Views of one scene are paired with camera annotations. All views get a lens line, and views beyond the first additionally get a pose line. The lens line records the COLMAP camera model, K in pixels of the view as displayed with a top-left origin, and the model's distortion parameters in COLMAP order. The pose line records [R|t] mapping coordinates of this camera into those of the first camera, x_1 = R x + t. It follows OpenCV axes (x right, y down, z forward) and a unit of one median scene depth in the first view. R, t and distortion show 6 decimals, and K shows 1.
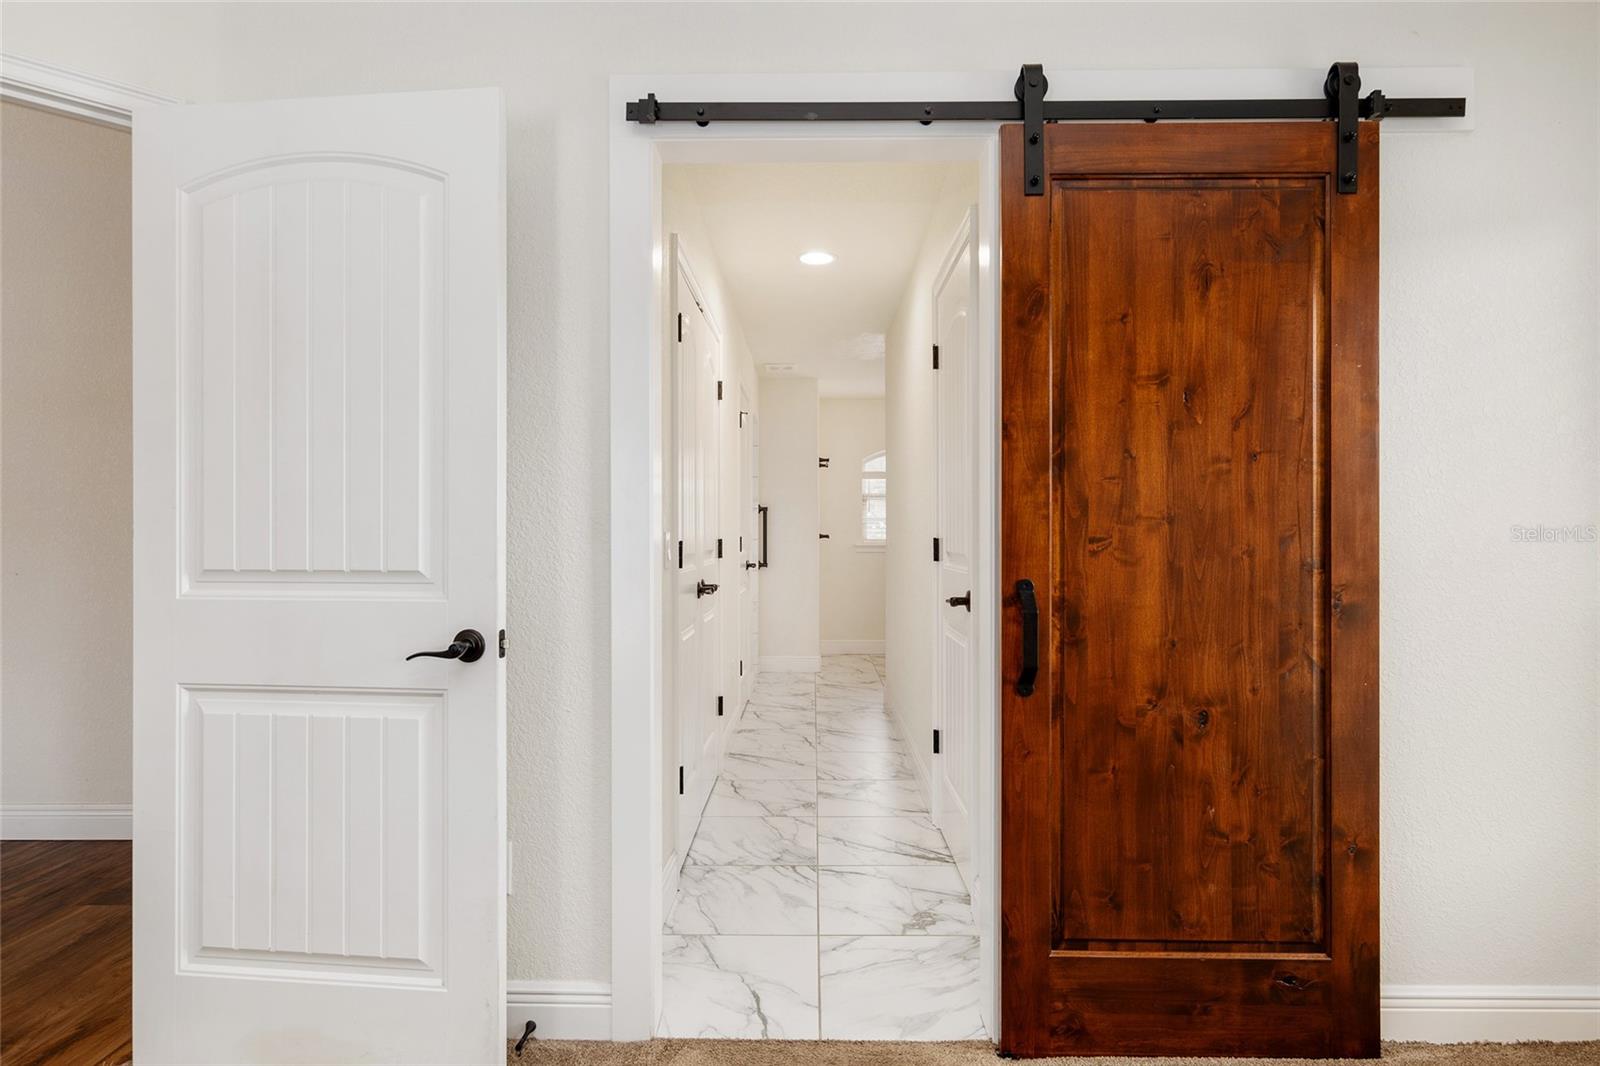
lens RADIAL K [[849.8, 0, 803.8], [0, 849.8, 532.8], [0, 0, 1]] dist [0.002718, 0.000093]
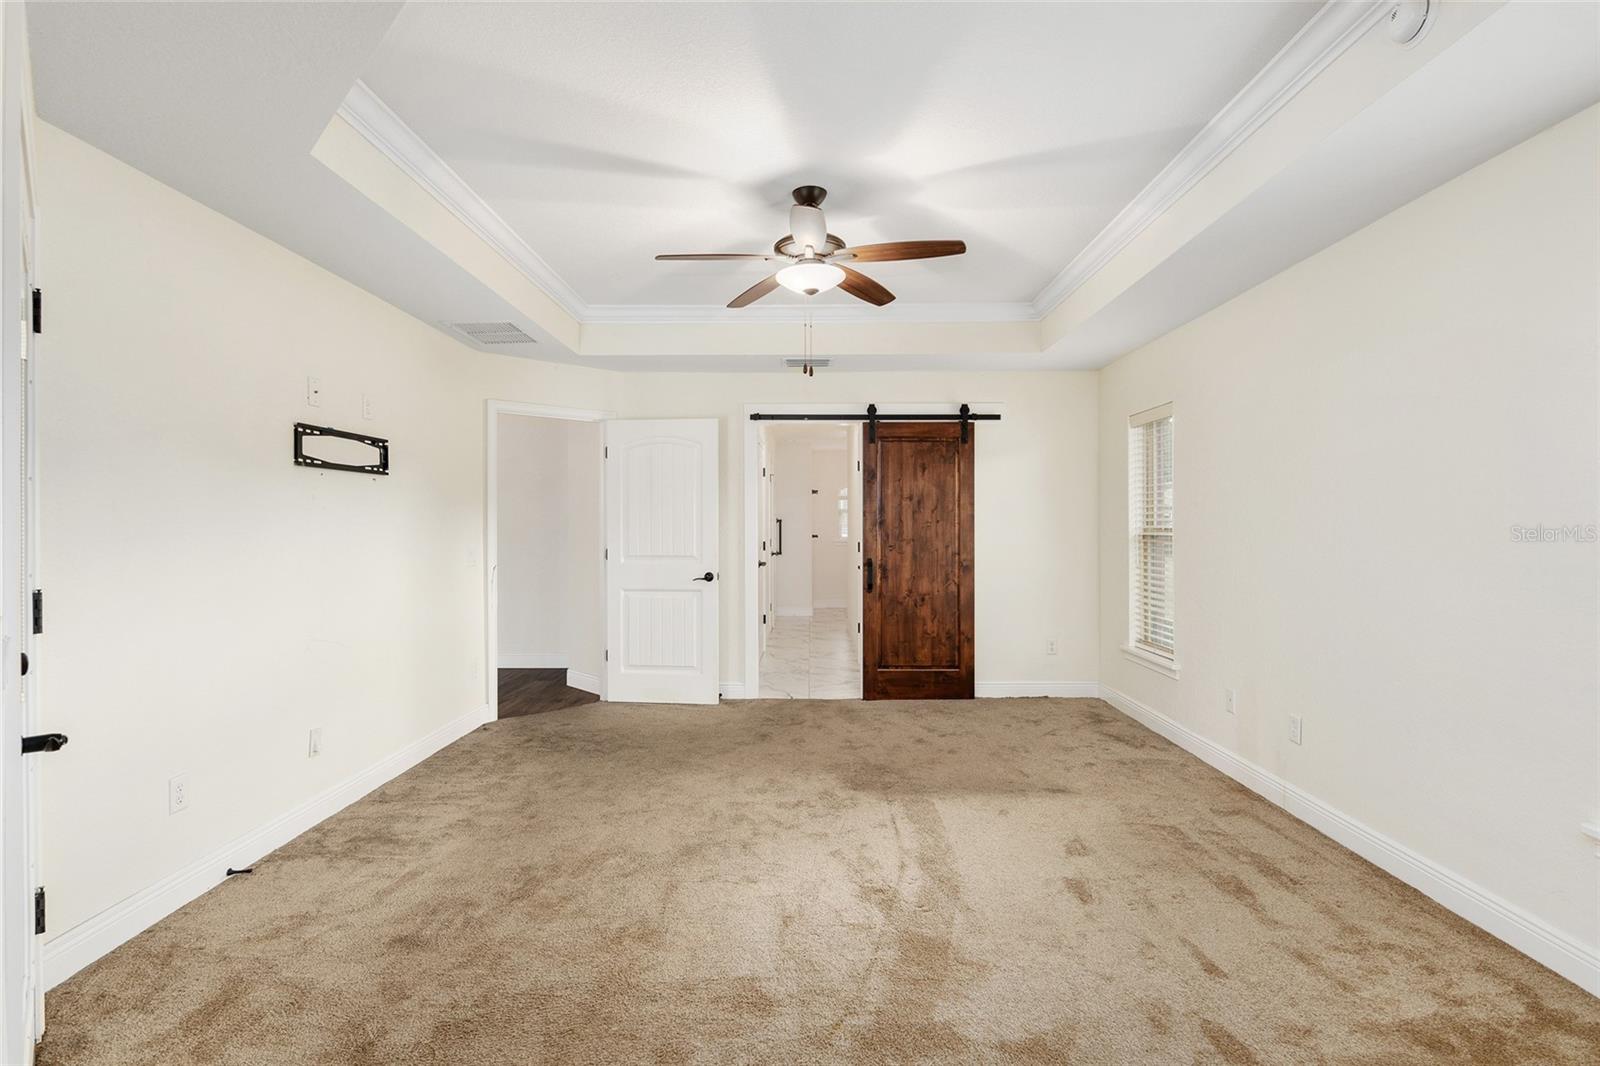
lens RADIAL K [[792.8, 0, 797.2], [0, 792.8, 527.9], [0, 0, 1]] dist [-0.012606, 0.002591]
pose [[0.999984, -0.001279, -0.005454, -0.008722], [0.001319, 0.999973, 0.007289, -0.087358], [0.005444, -0.007296, 0.999959, -2.121056]]
